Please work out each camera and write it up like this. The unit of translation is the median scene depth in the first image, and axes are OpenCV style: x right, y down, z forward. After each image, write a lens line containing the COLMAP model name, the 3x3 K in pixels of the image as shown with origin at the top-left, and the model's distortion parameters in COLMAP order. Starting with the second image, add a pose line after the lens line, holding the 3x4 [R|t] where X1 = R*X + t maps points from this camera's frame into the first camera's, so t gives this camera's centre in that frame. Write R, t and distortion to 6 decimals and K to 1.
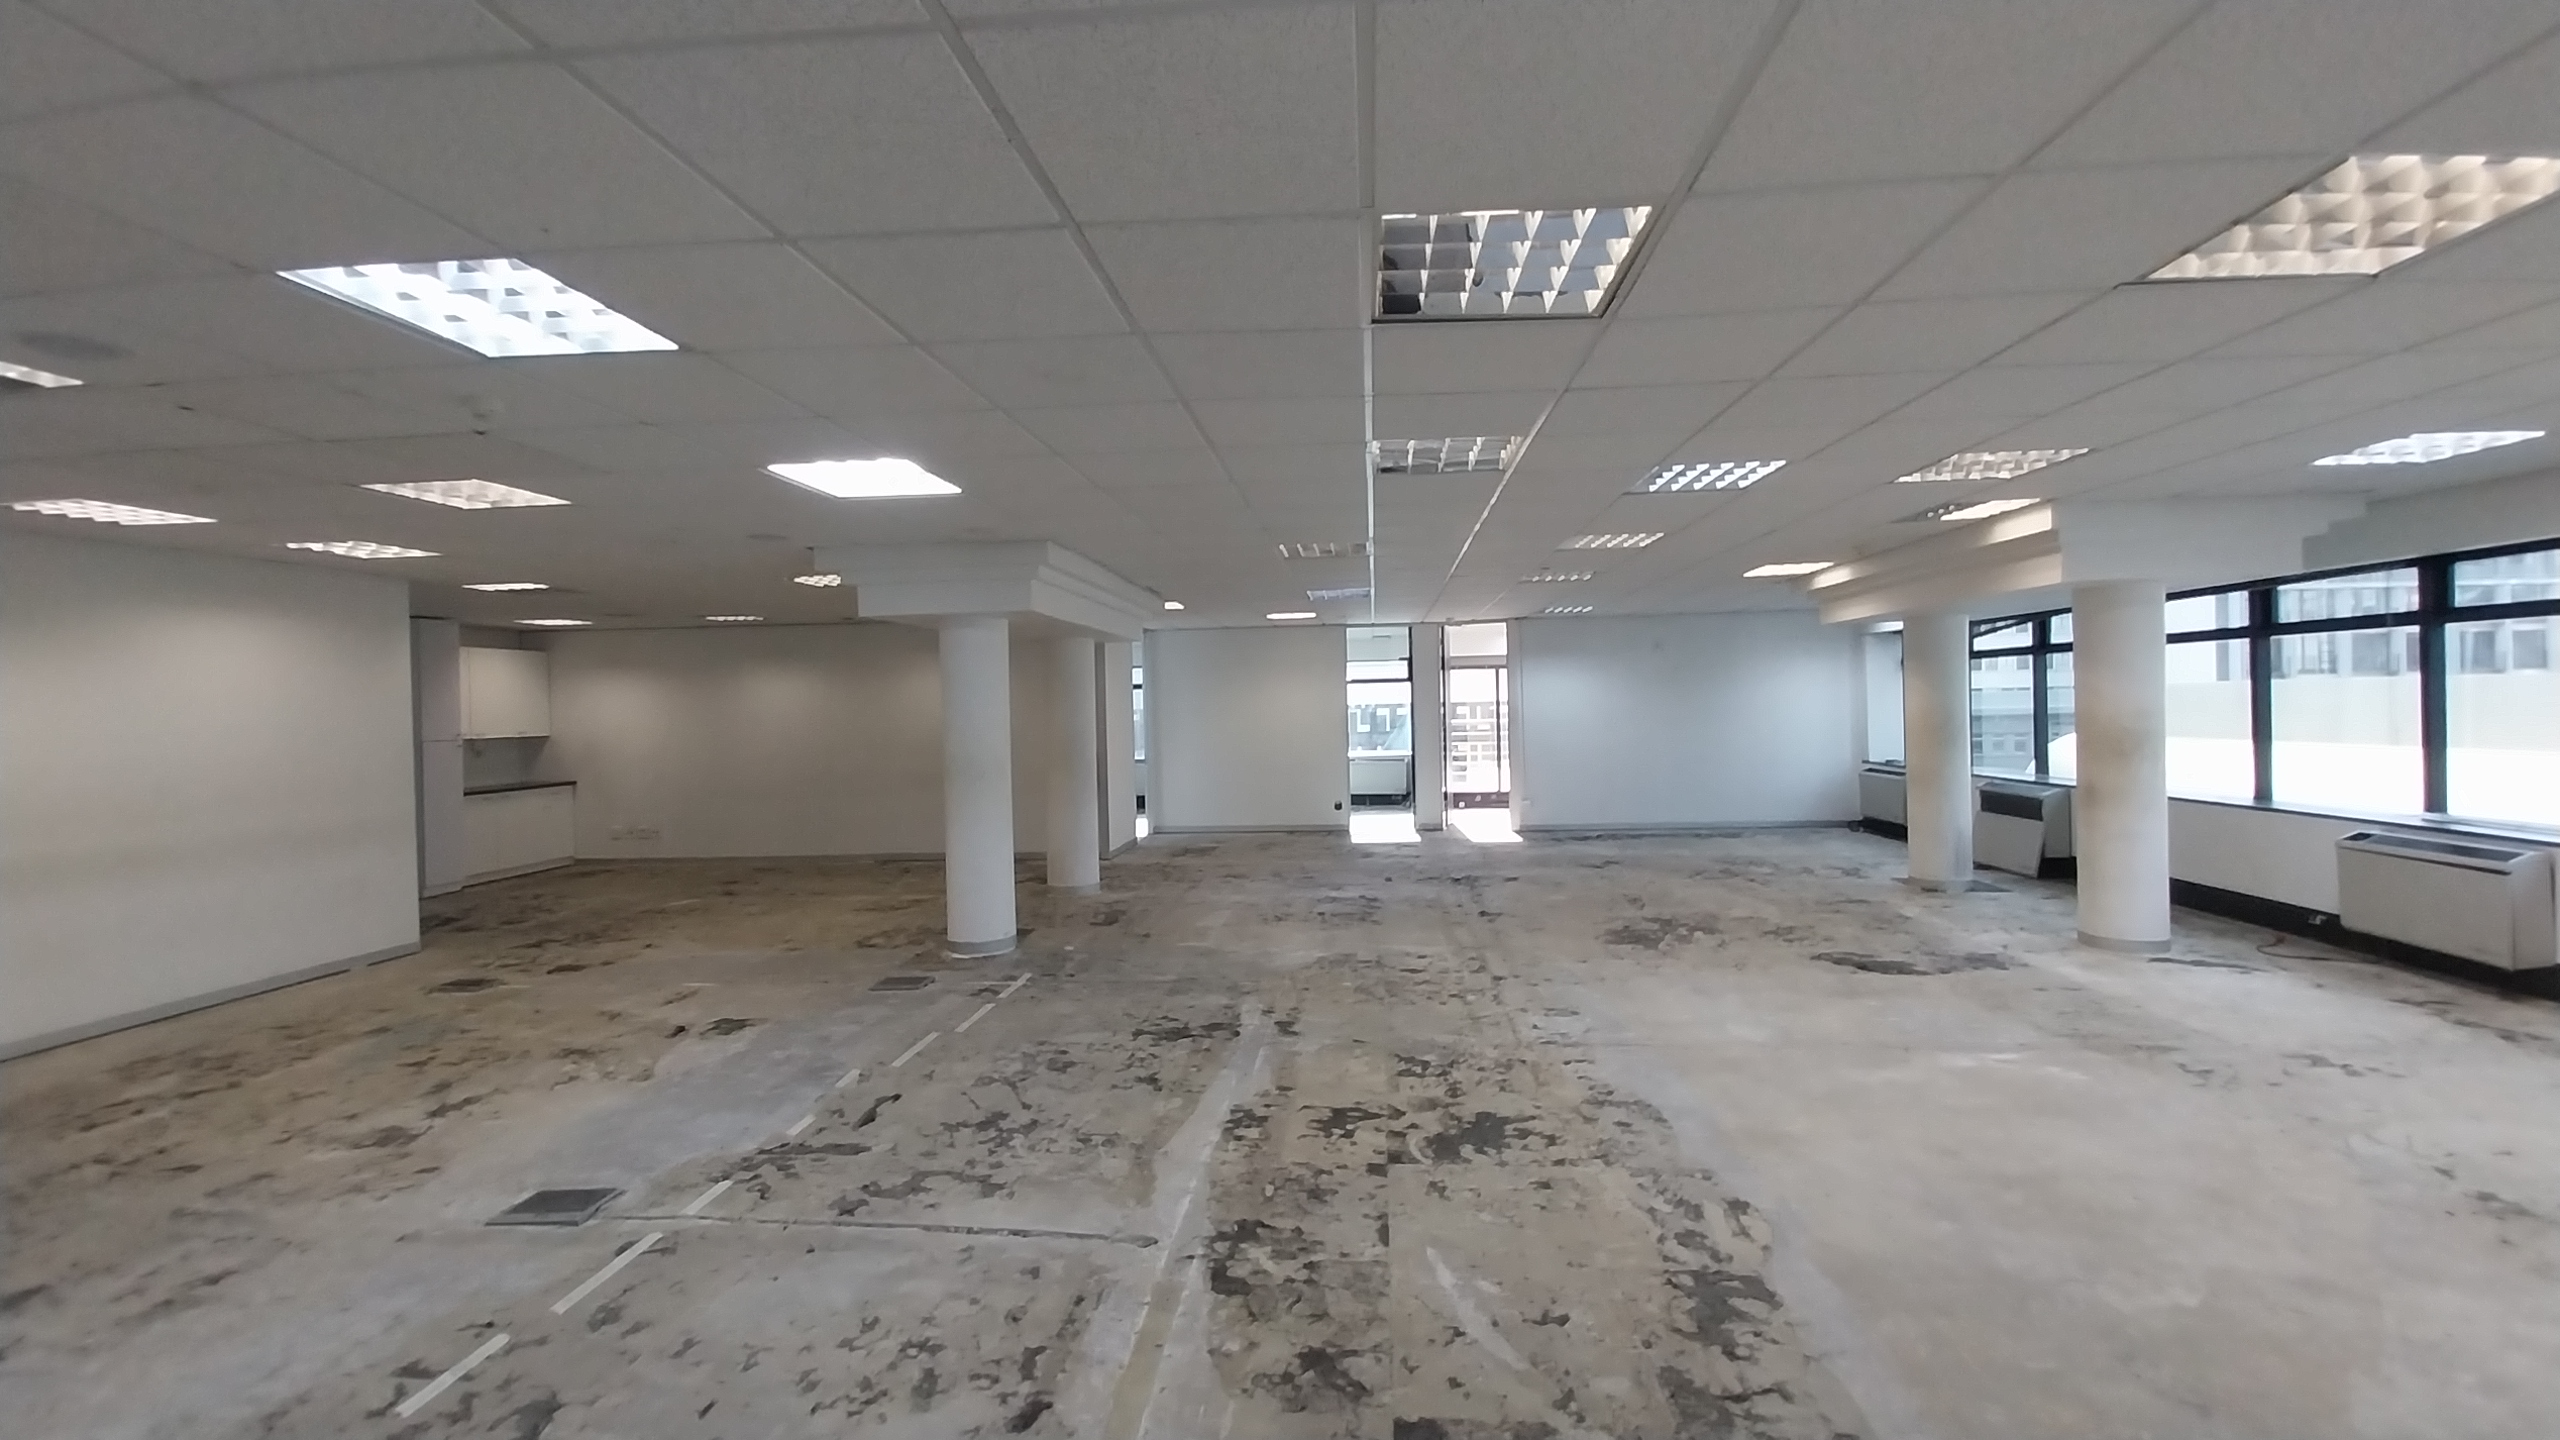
lens RADIAL K [[1011.0, 0, 1322.6], [0, 1011.0, 697.1], [0, 0, 1]] dist [0.014430, -0.012364]
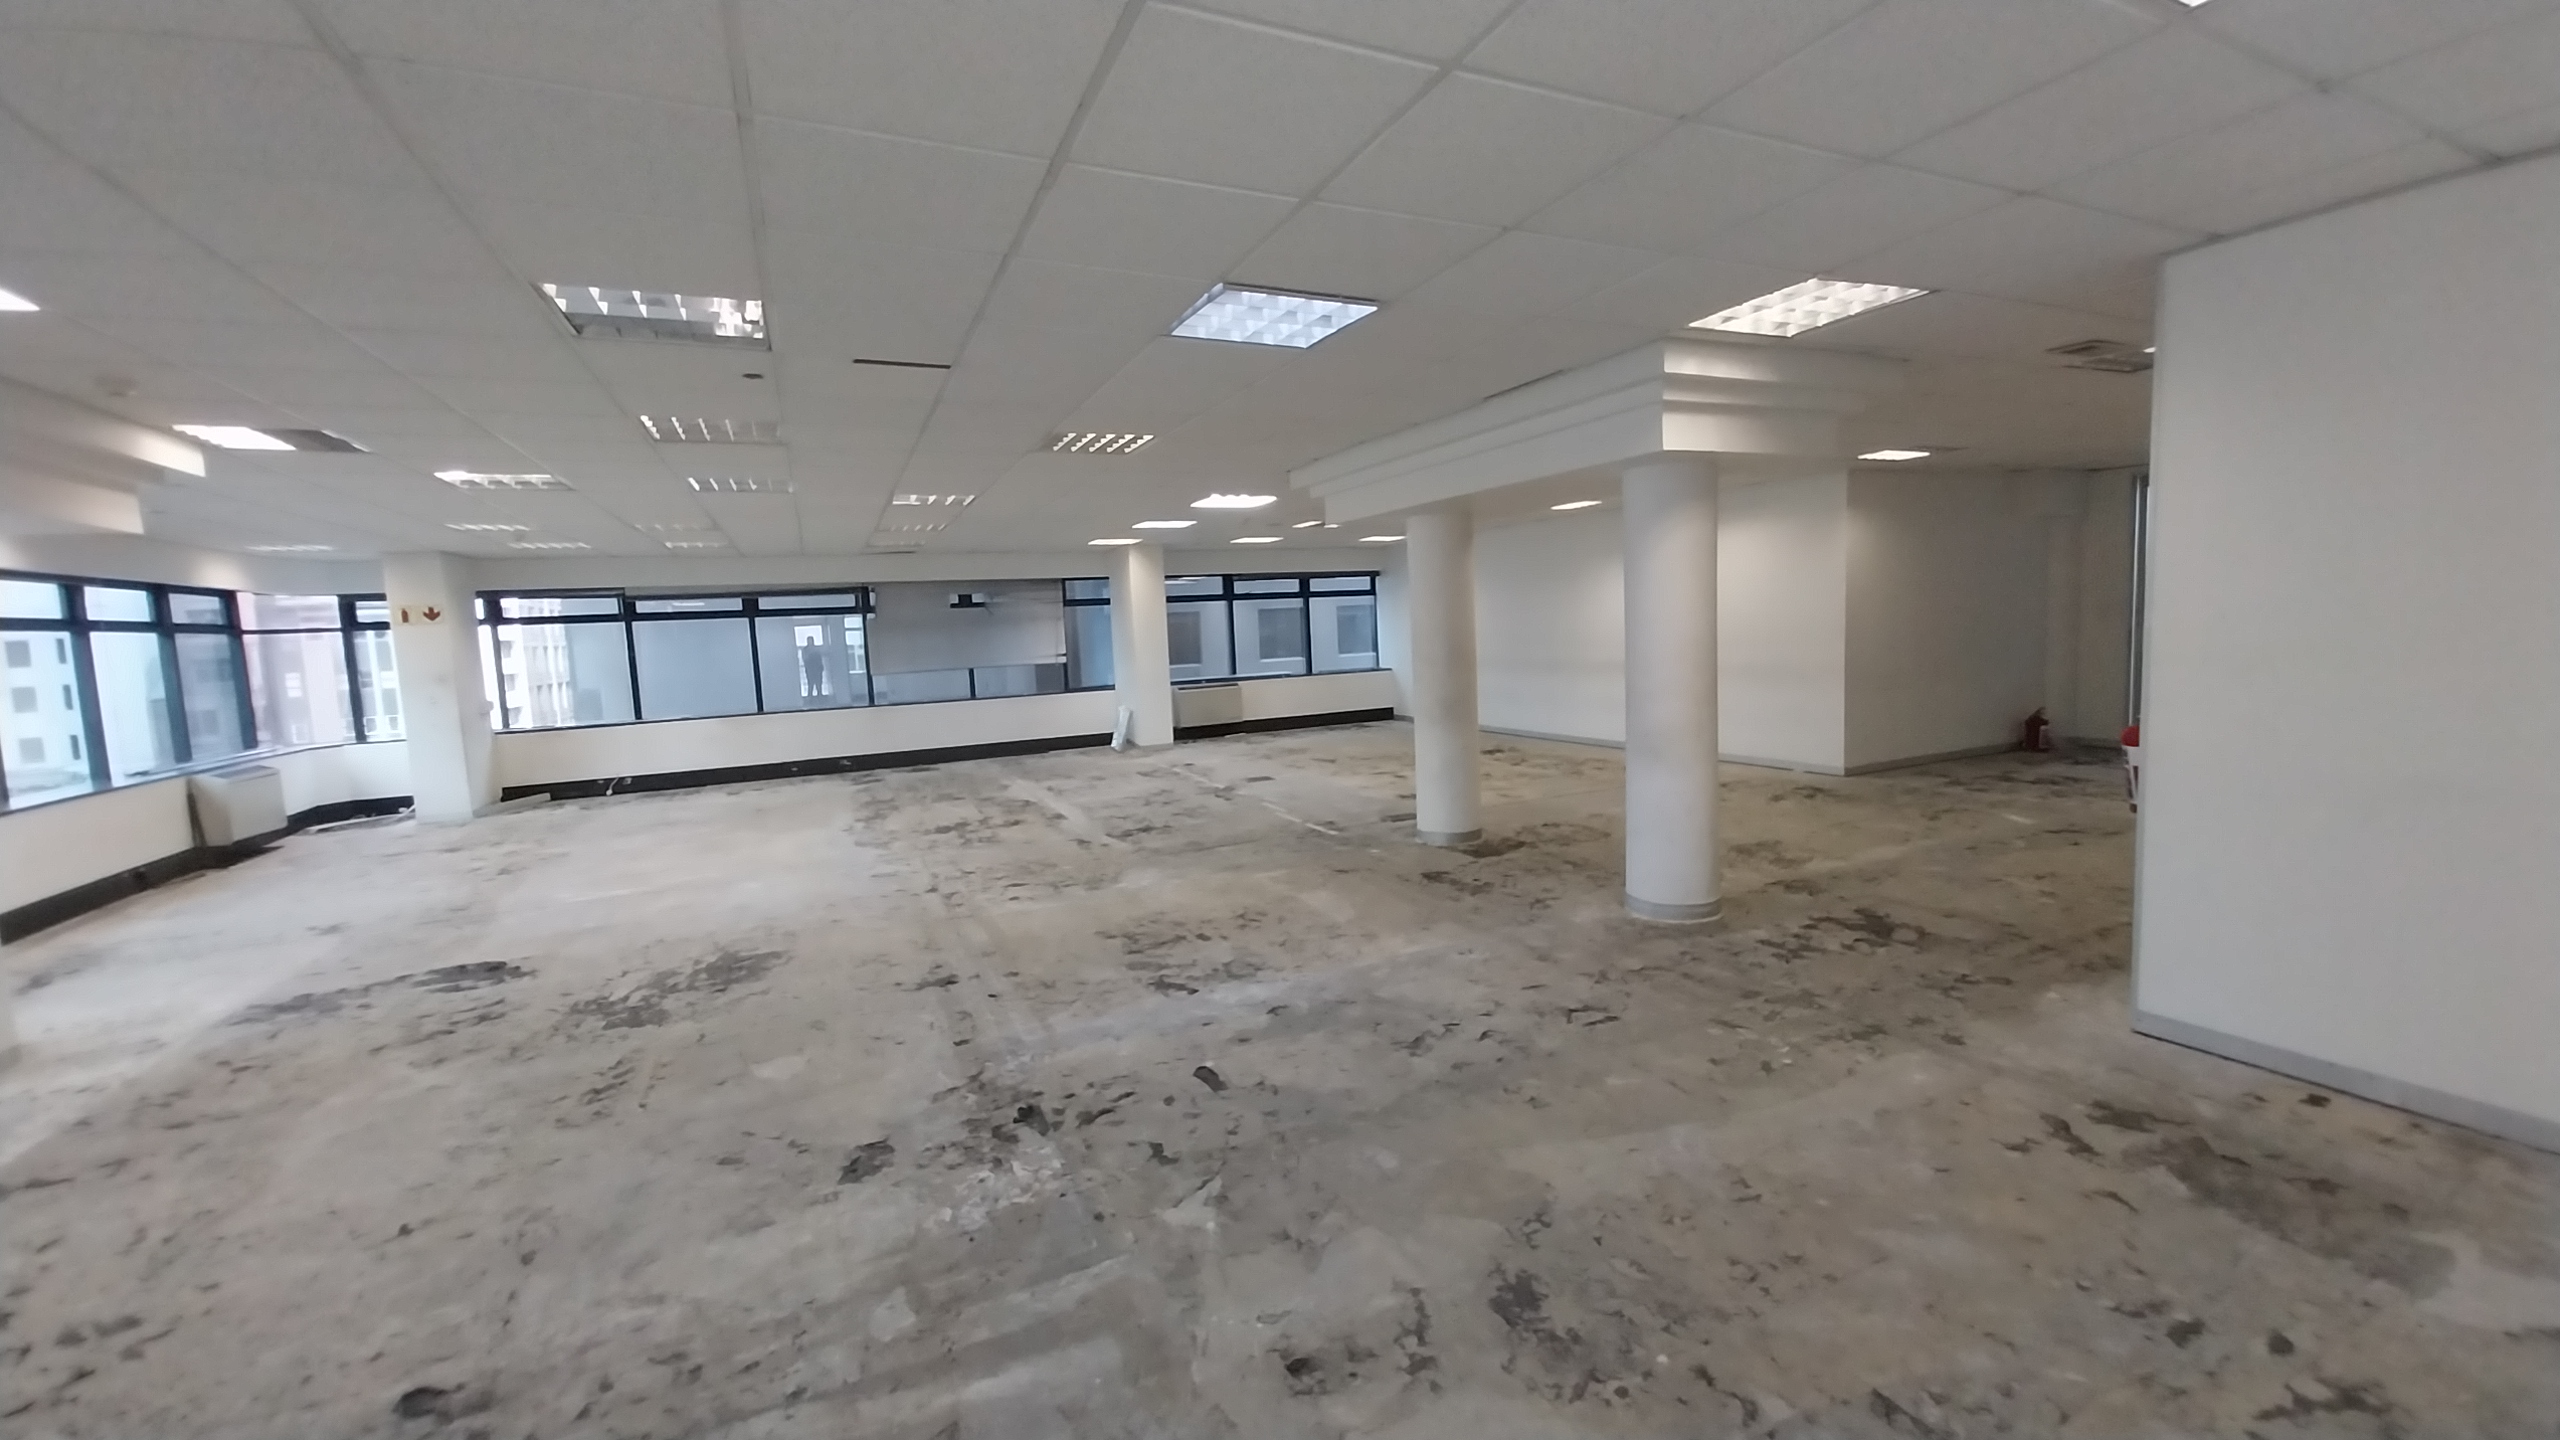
lens RADIAL K [[1011.0, 0, 1294.1], [0, 1011.0, 708.5], [0, 0, 1]] dist [0.014430, -0.012364]
pose [[-0.874905, 0.108630, -0.471955, 0.471391], [0.072542, 0.992920, 0.094064, 0.009624], [0.478831, 0.048060, -0.876590, 3.080839]]
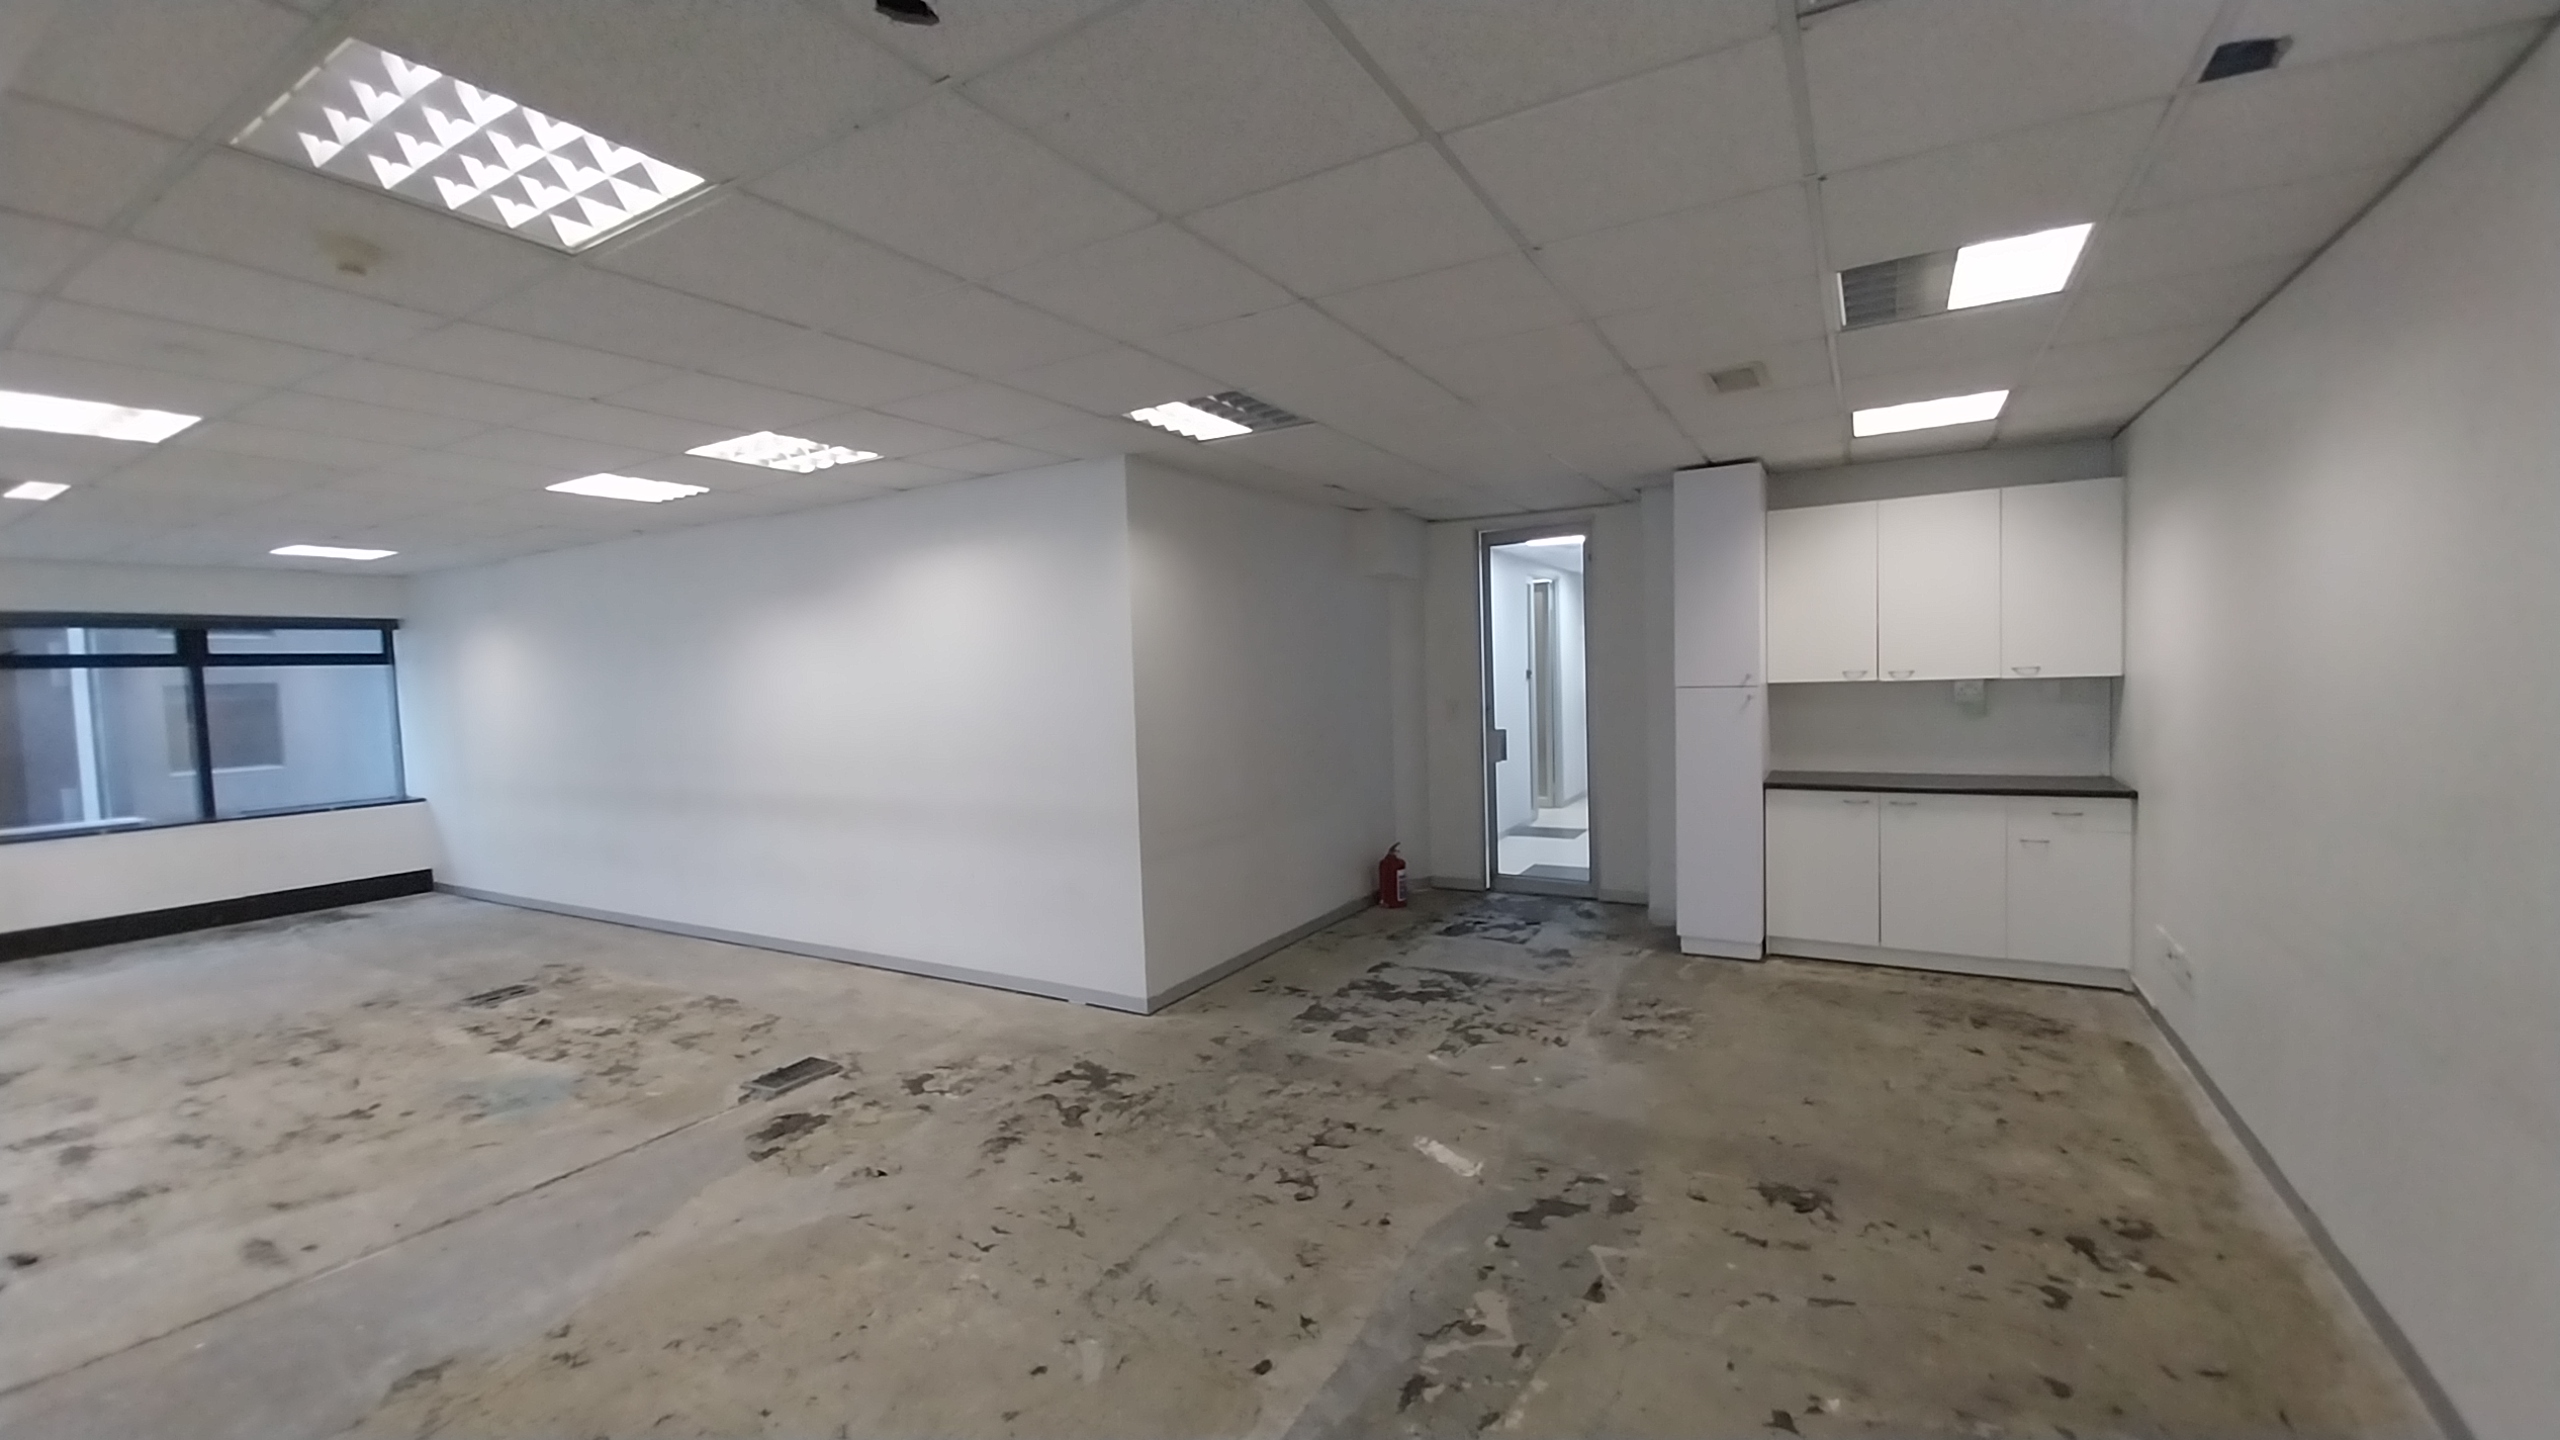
lens RADIAL K [[1011.0, 0, 1288.3], [0, 1011.0, 726.4], [0, 0, 1]] dist [0.014430, -0.012364]
pose [[-0.449001, 0.092571, -0.888723, -0.621775], [0.048884, 0.995674, 0.079014, 0.019432], [0.892193, -0.007967, -0.451584, 2.435618]]
